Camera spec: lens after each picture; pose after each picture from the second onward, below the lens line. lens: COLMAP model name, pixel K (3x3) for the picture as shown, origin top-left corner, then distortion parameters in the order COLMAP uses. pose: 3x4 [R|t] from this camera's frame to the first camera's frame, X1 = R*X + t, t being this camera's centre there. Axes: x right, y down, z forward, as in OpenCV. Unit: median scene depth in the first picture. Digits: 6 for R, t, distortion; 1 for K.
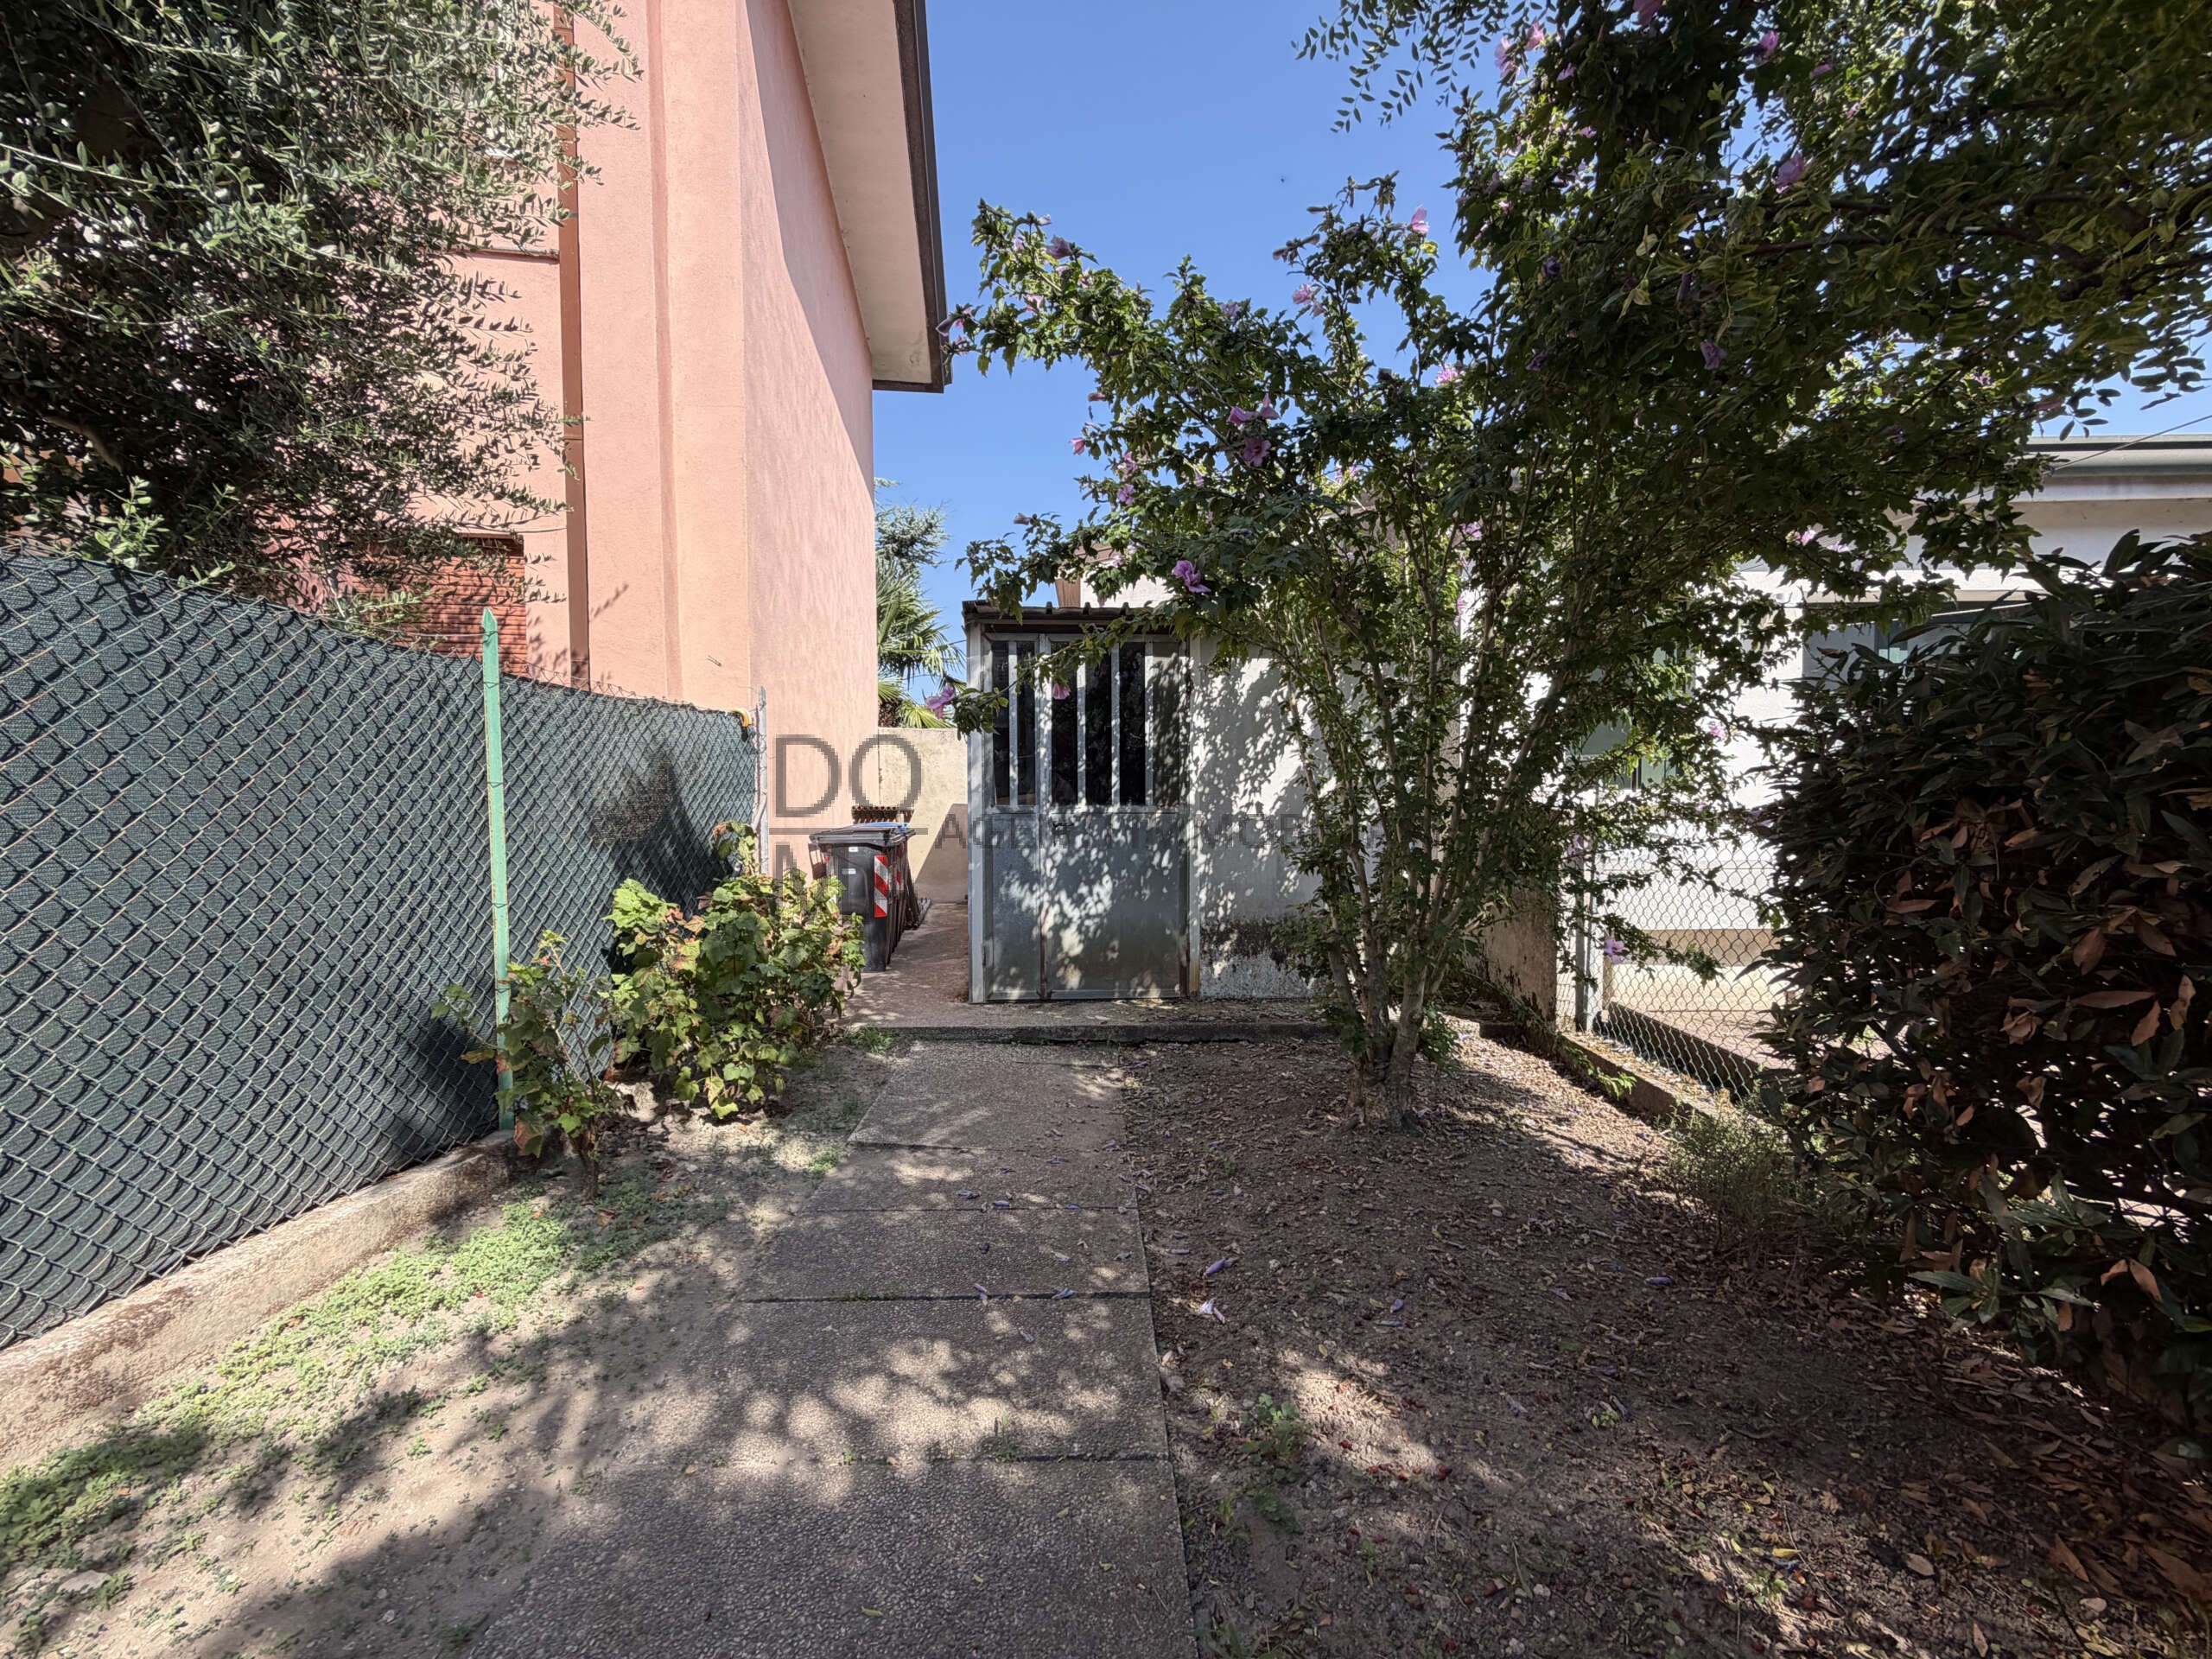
lens RADIAL K [[887.0, 0, 1090.3], [0, 887.0, 830.8], [0, 0, 1]] dist [0.001744, -0.000029]
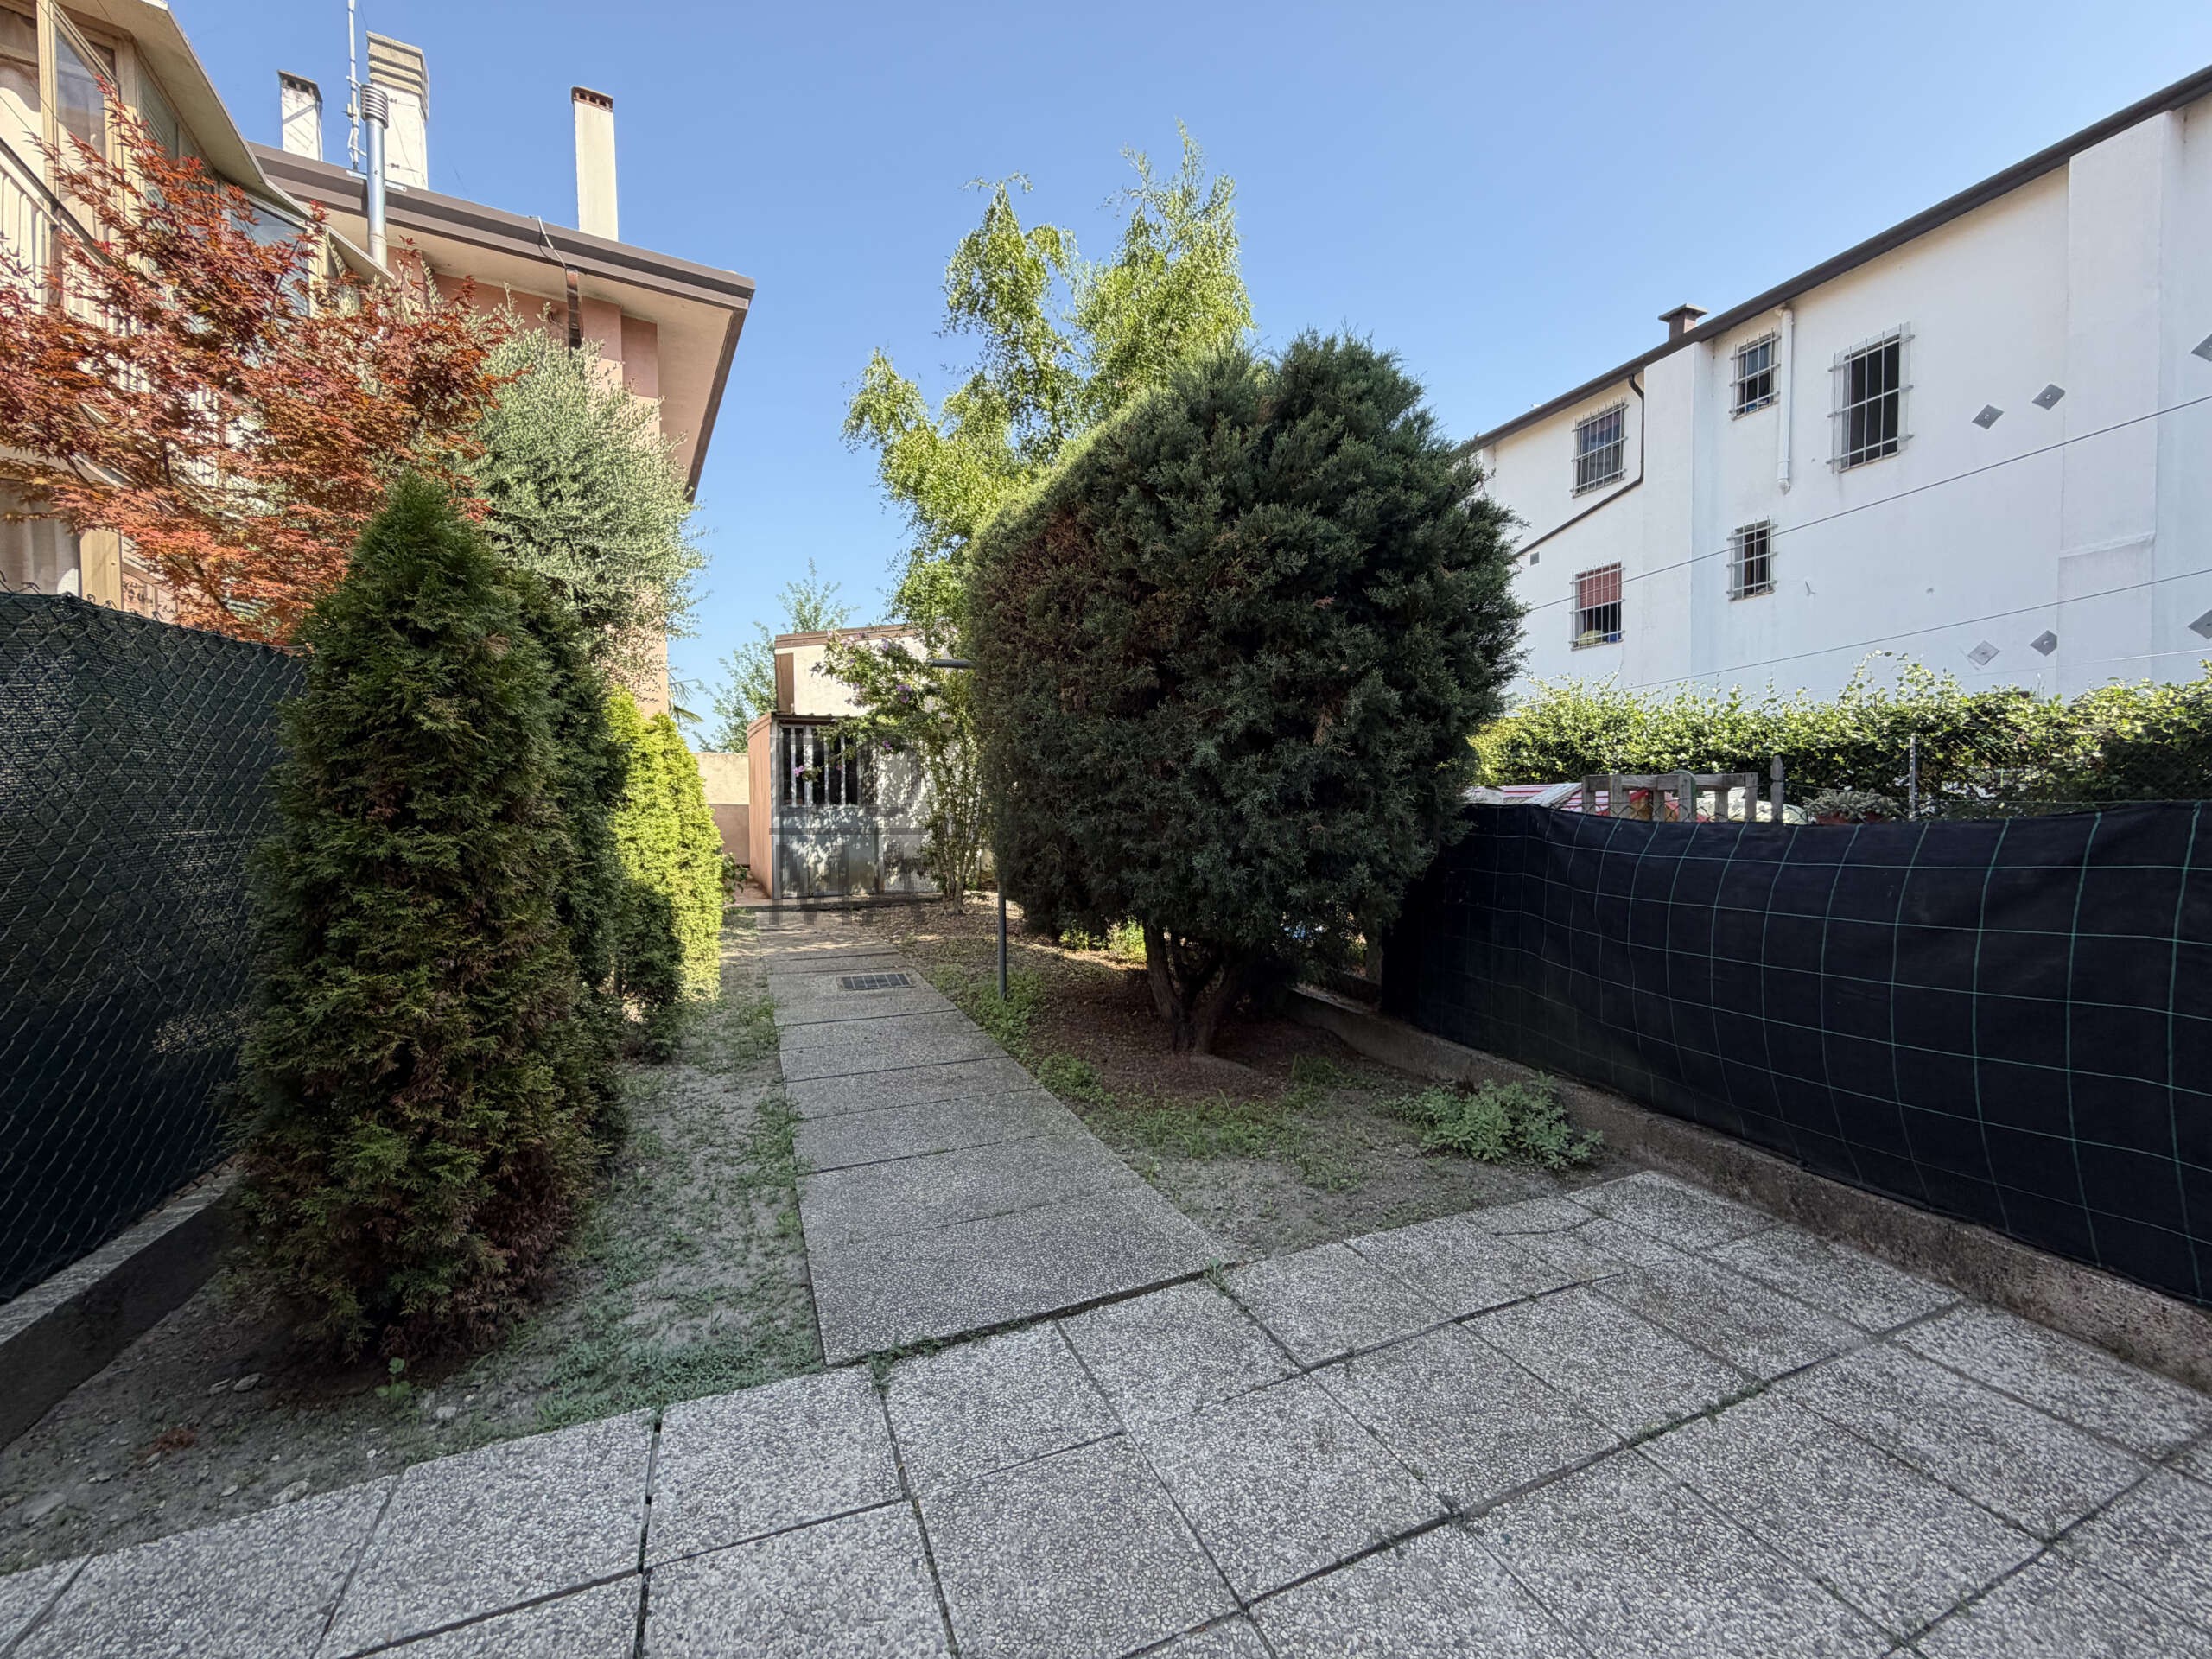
lens RADIAL K [[895.7, 0, 1106.0], [0, 895.7, 829.5], [0, 0, 1]] dist [-0.000231, -0.000259]
pose [[0.926828, -0.013576, 0.375242, -0.200008], [0.011585, 0.999904, 0.007563, 0.022084], [-0.375309, -0.002662, 0.926896, -1.270523]]
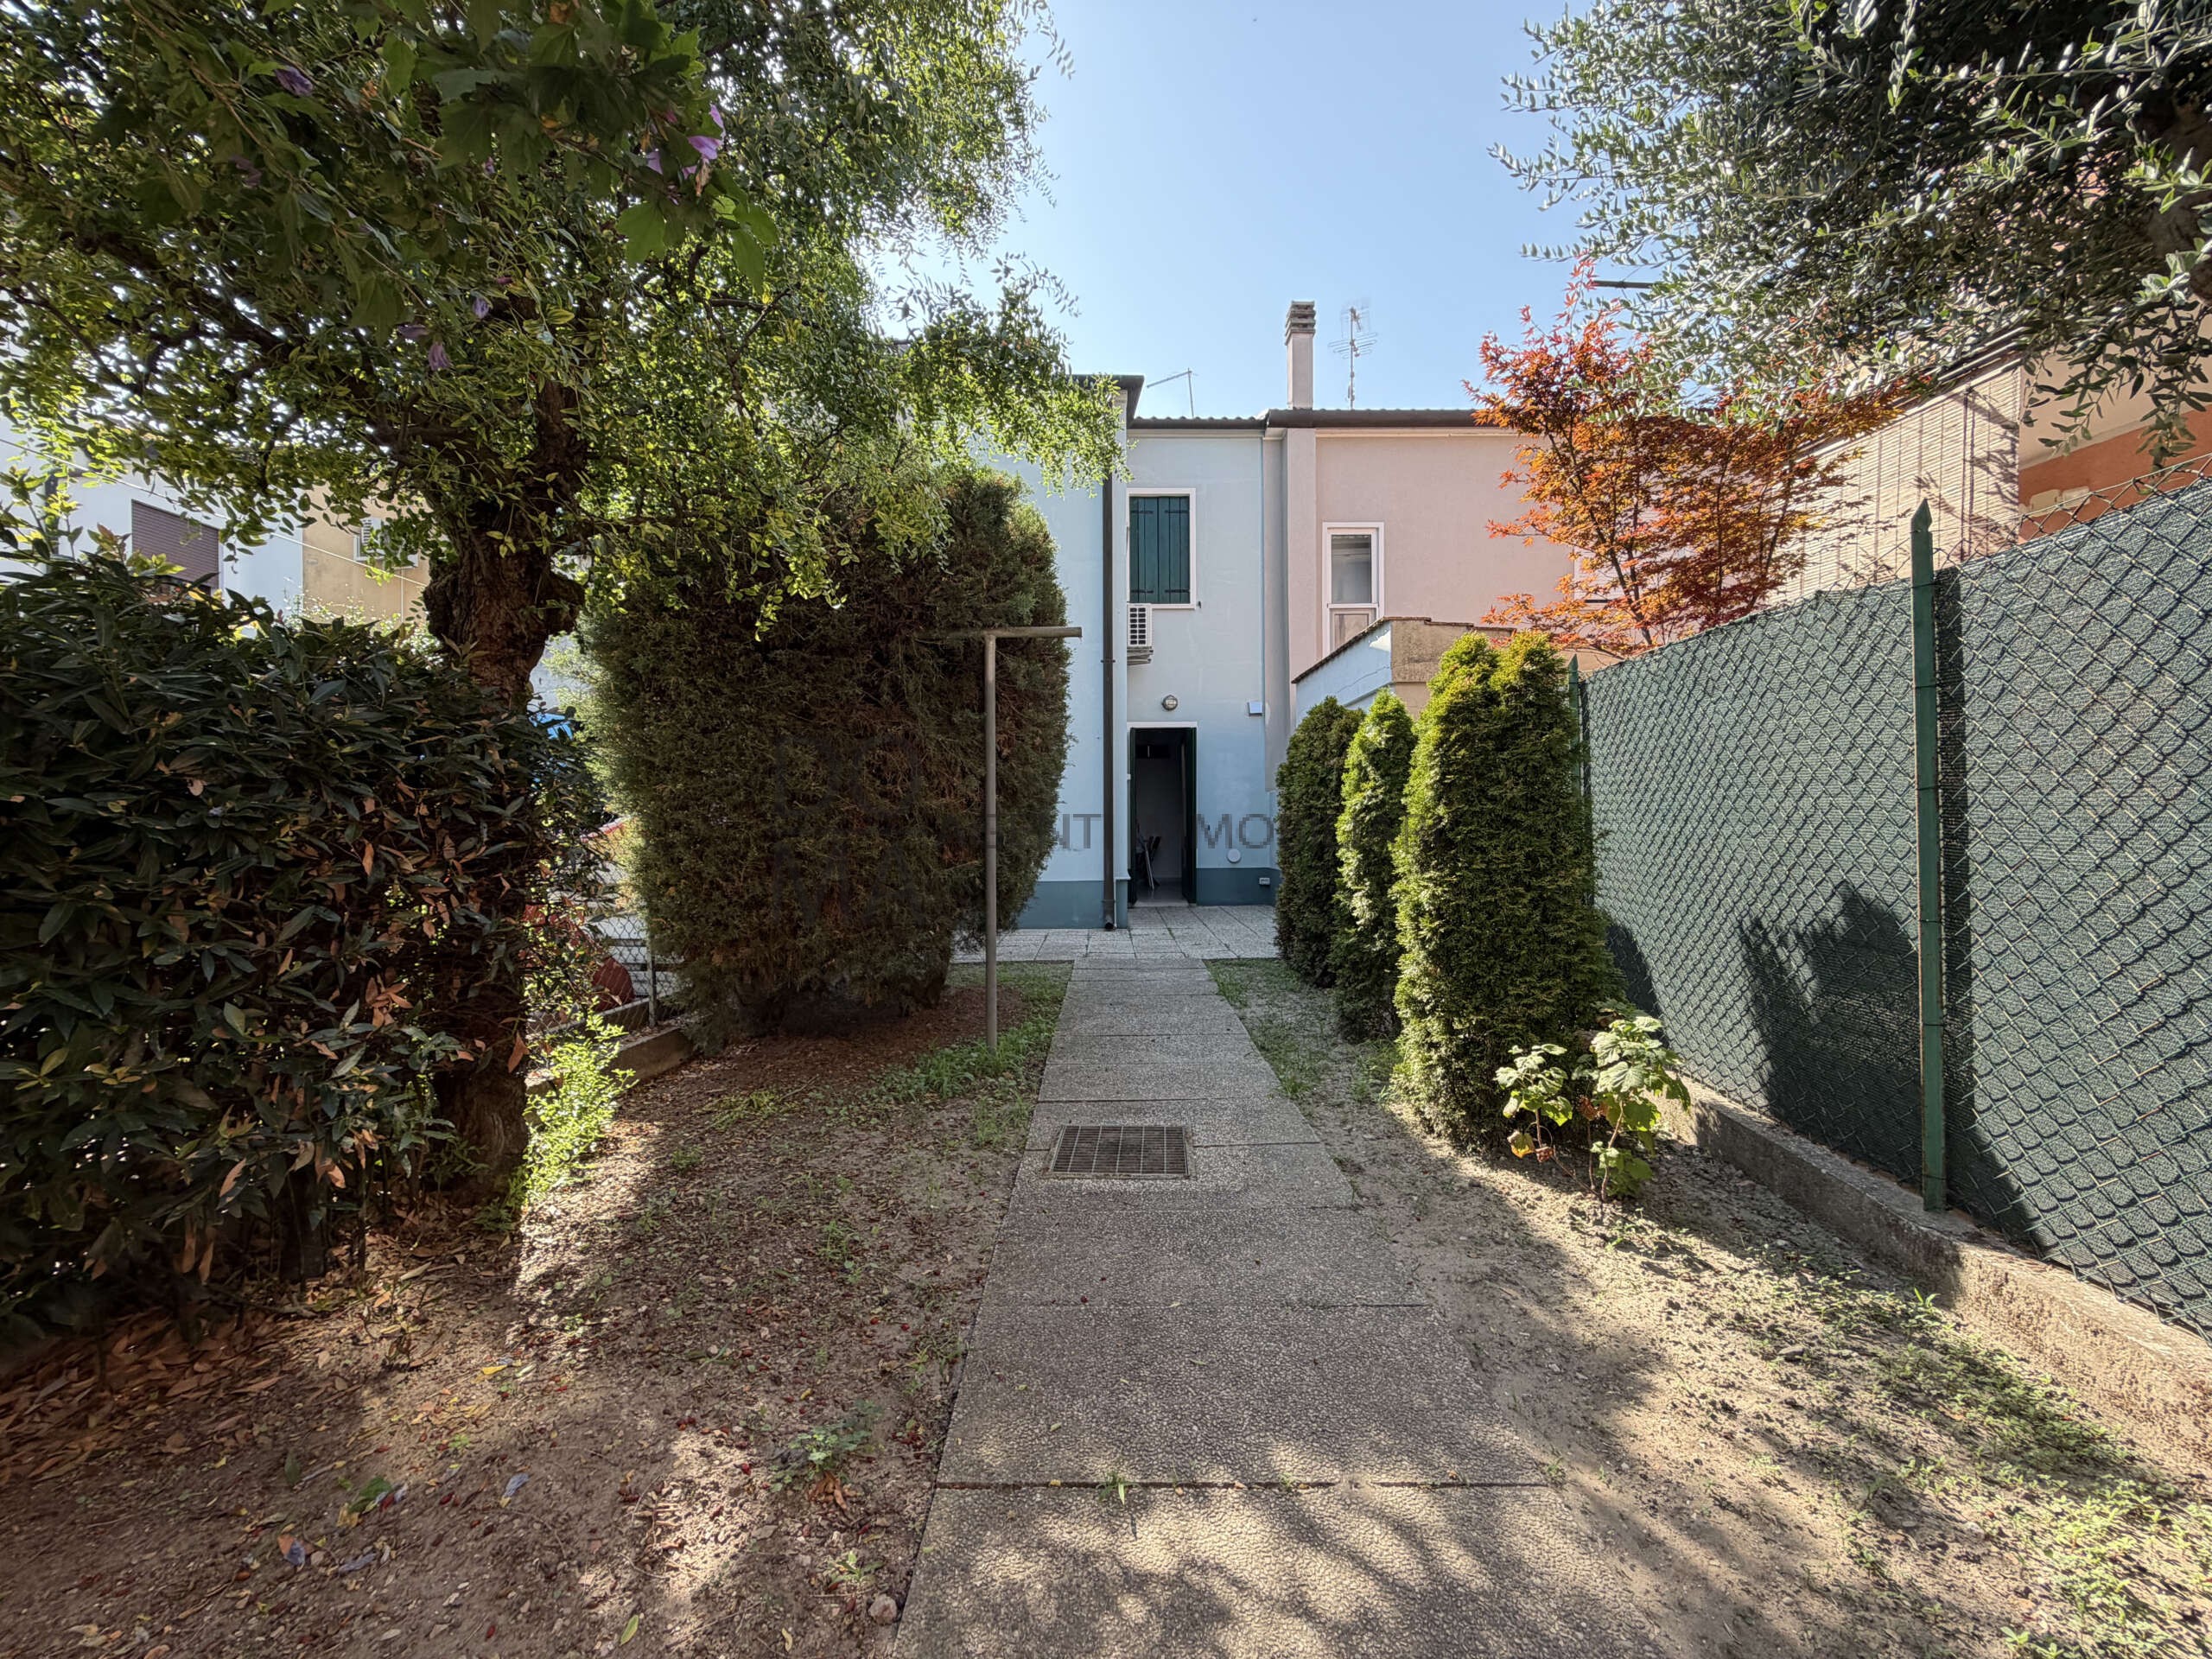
lens RADIAL K [[887.0, 0, 1090.3], [0, 887.0, 830.8], [0, 0, 1]] dist [0.001744, -0.000029]
pose [[-0.999585, 0.014029, 0.025171, -0.030282], [0.014668, 0.999570, 0.025385, 0.006204], [-0.024804, 0.025744, -0.999361, 0.572580]]
